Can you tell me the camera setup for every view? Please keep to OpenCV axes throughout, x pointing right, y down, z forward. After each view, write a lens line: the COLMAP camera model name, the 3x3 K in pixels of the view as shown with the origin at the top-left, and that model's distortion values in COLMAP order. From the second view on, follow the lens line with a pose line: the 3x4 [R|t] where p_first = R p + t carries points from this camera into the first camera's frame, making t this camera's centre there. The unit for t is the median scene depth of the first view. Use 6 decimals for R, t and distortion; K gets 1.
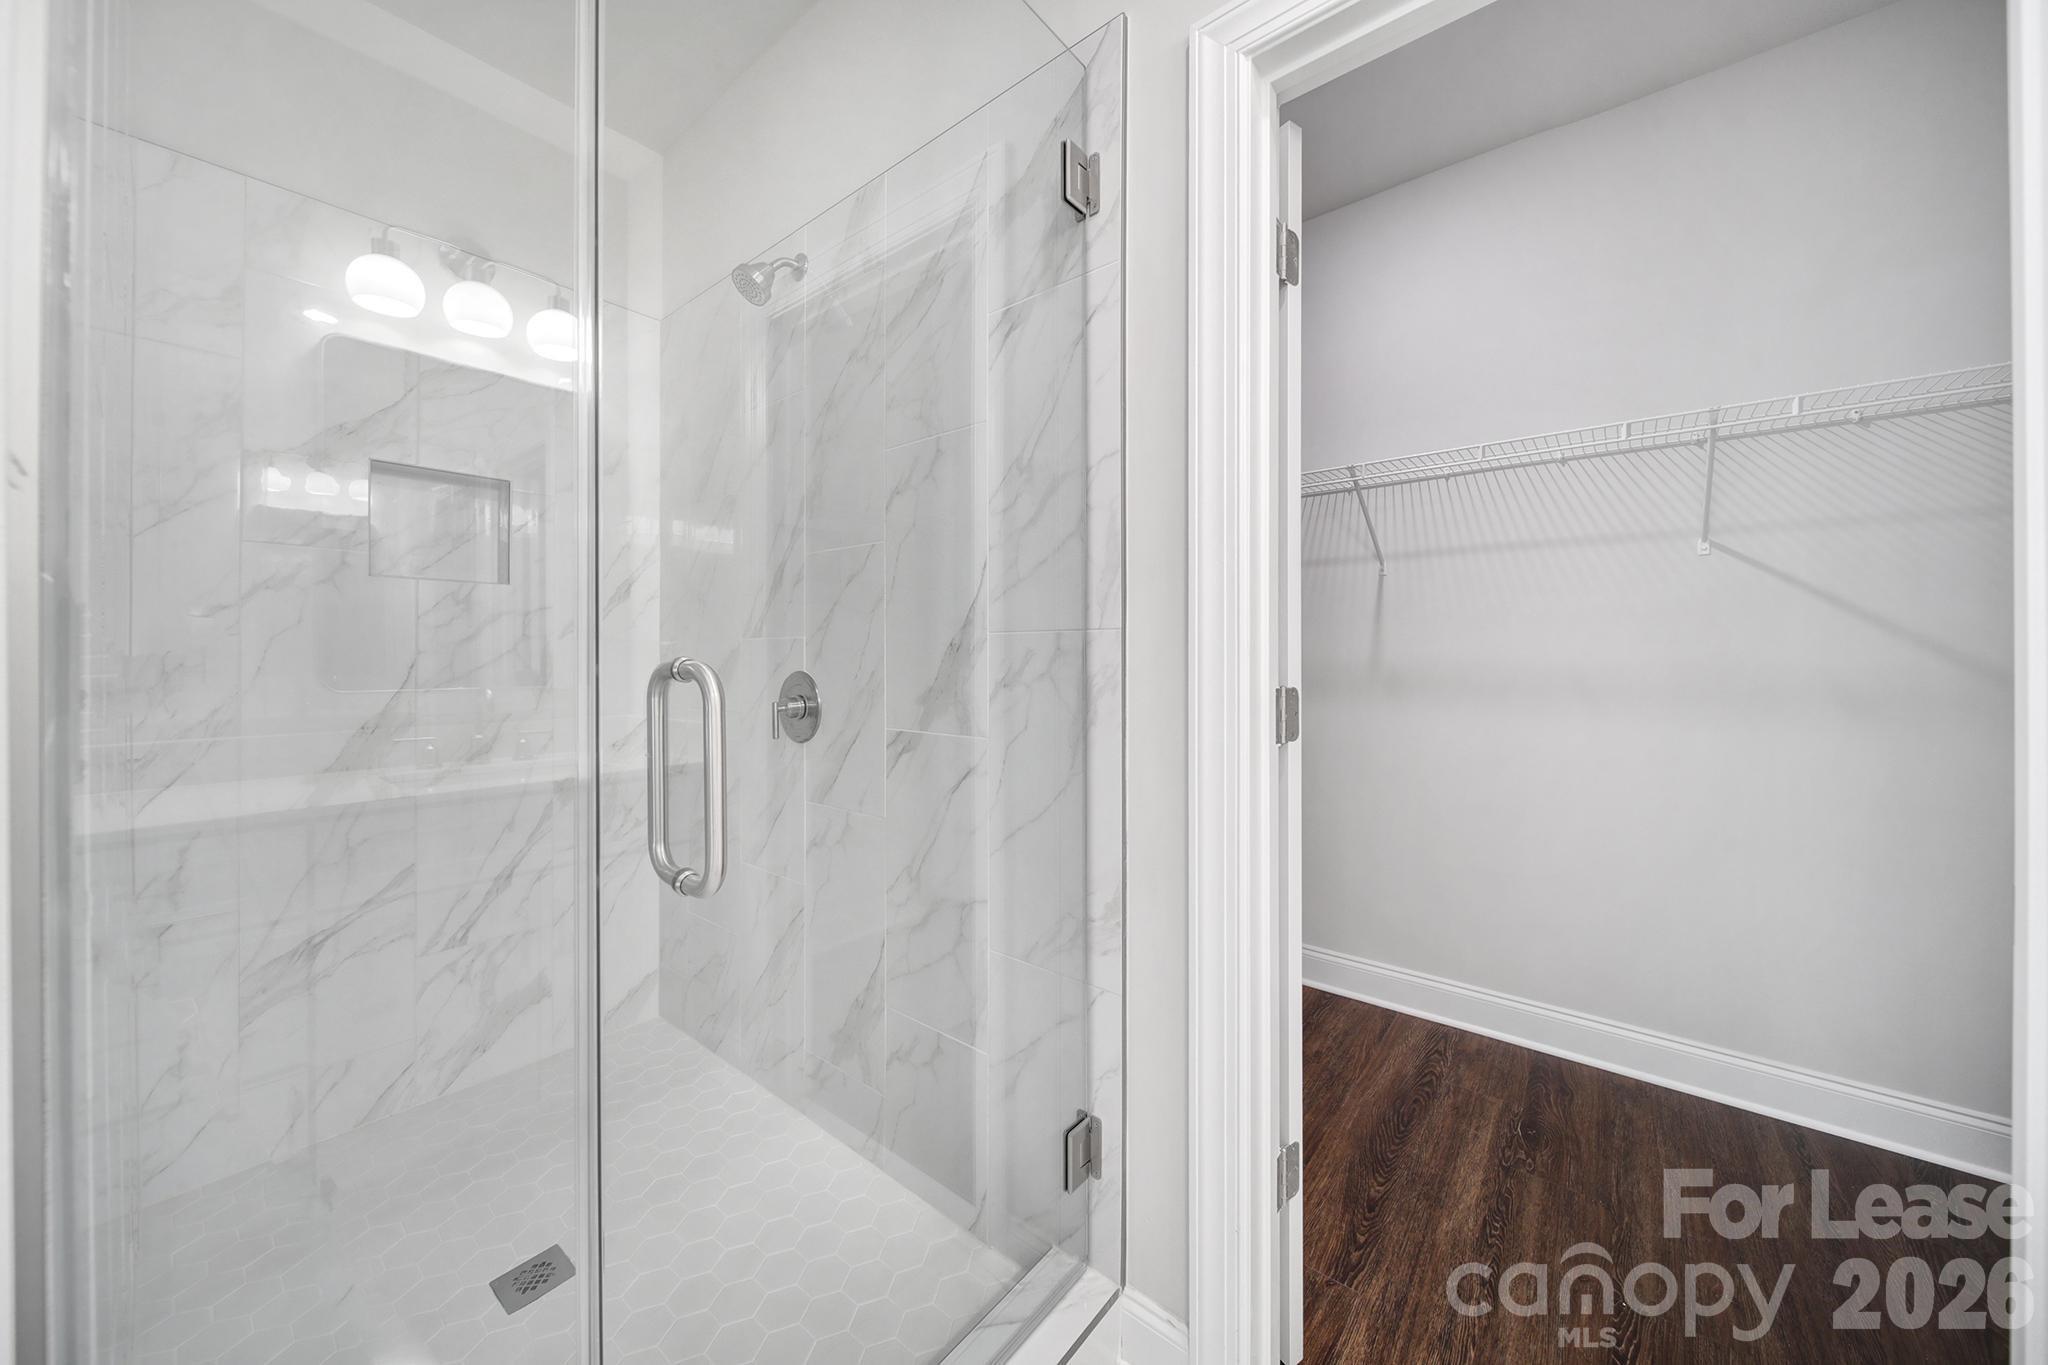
lens RADIAL K [[714.0, 0, 1022.7], [0, 714.0, 657.0], [0, 0, 1]] dist [-0.001559, -0.001229]
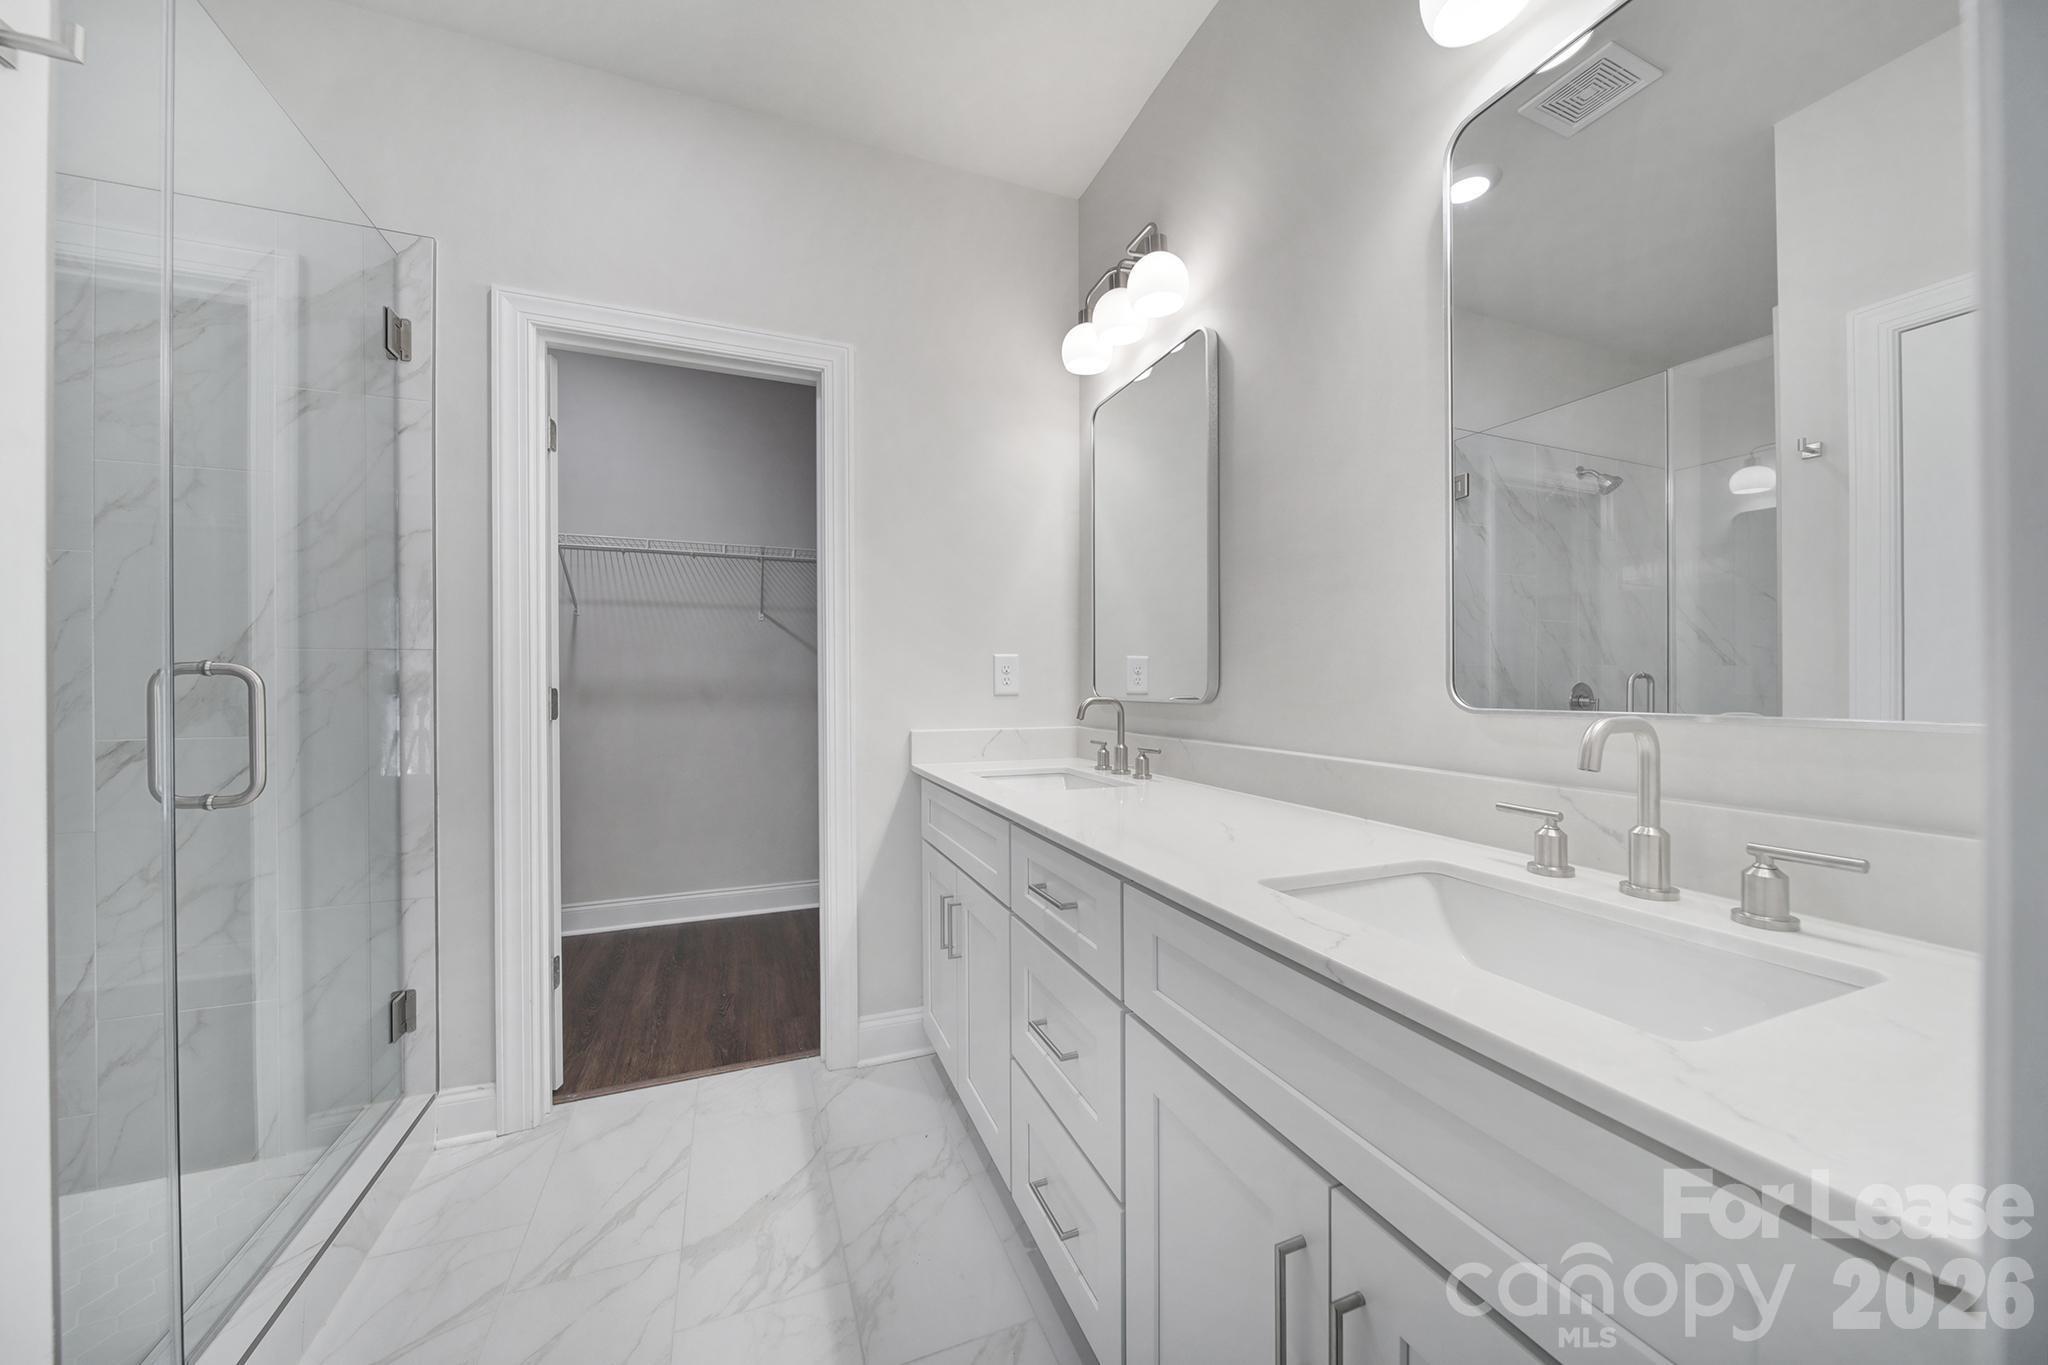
lens RADIAL K [[714.0, 0, 1023.8], [0, 714.0, 683.4], [0, 0, 1]] dist [-0.001559, -0.001229]
pose [[0.471543, -0.004002, 0.881834, -0.572398], [0.005123, 0.999985, 0.001798, 0.032655], [-0.881828, 0.003670, 0.471557, -0.760908]]
